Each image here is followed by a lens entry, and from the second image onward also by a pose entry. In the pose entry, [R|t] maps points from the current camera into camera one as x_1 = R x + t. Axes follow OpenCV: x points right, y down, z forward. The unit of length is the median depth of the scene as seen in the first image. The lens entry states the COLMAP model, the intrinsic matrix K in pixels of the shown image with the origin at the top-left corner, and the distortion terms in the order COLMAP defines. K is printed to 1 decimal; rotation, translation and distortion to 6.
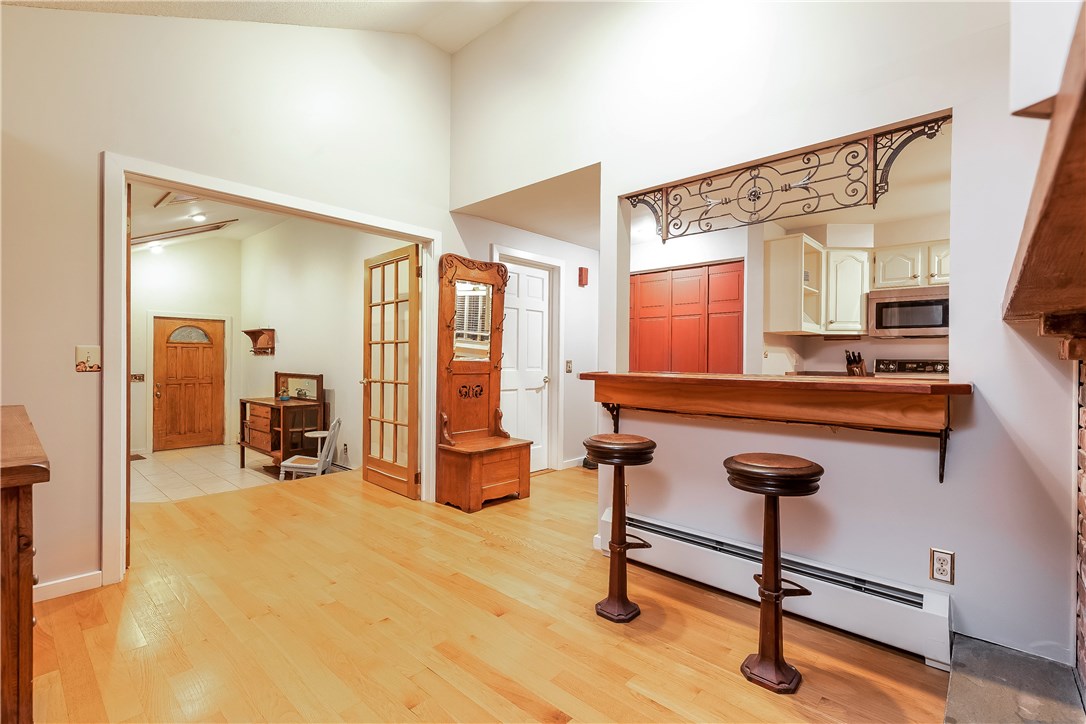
lens RADIAL K [[496.3, 0, 541.5], [0, 496.3, 358.4], [0, 0, 1]] dist [0.001238, 0.000106]
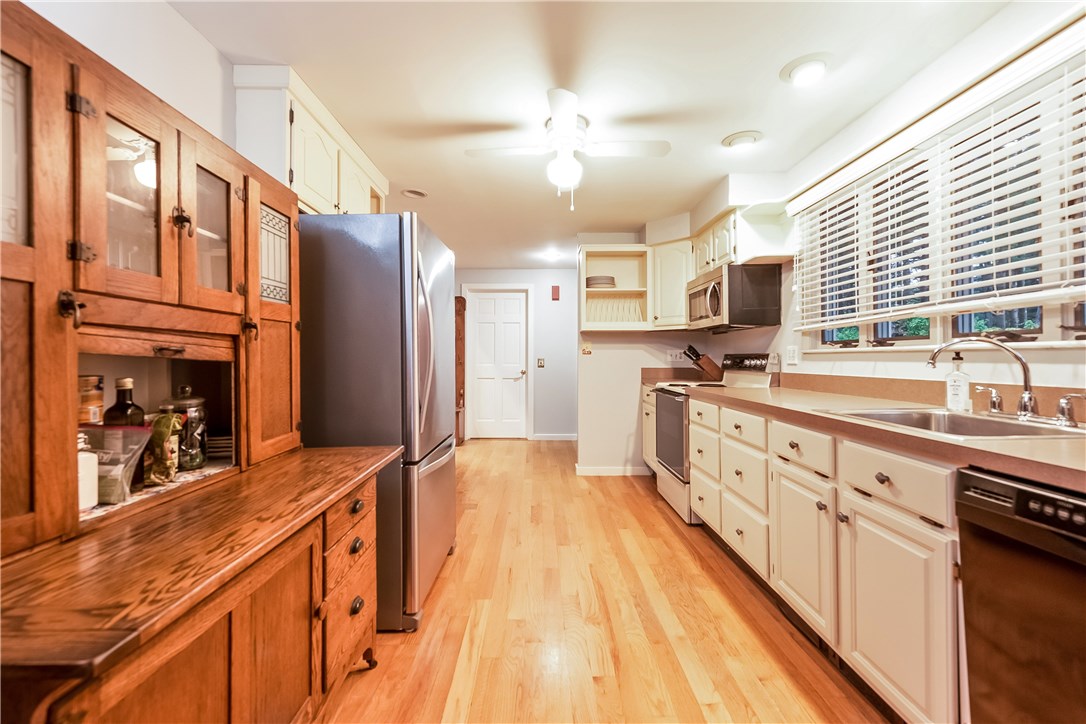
lens RADIAL K [[478.0, 0, 544.4], [0, 478.0, 361.0], [0, 0, 1]] dist [-0.000097, -0.000003]
pose [[0.687726, -0.003788, -0.725961, 1.009491], [-0.000895, 0.999981, -0.006066, 0.019619], [0.725970, 0.004821, 0.687709, 0.132805]]
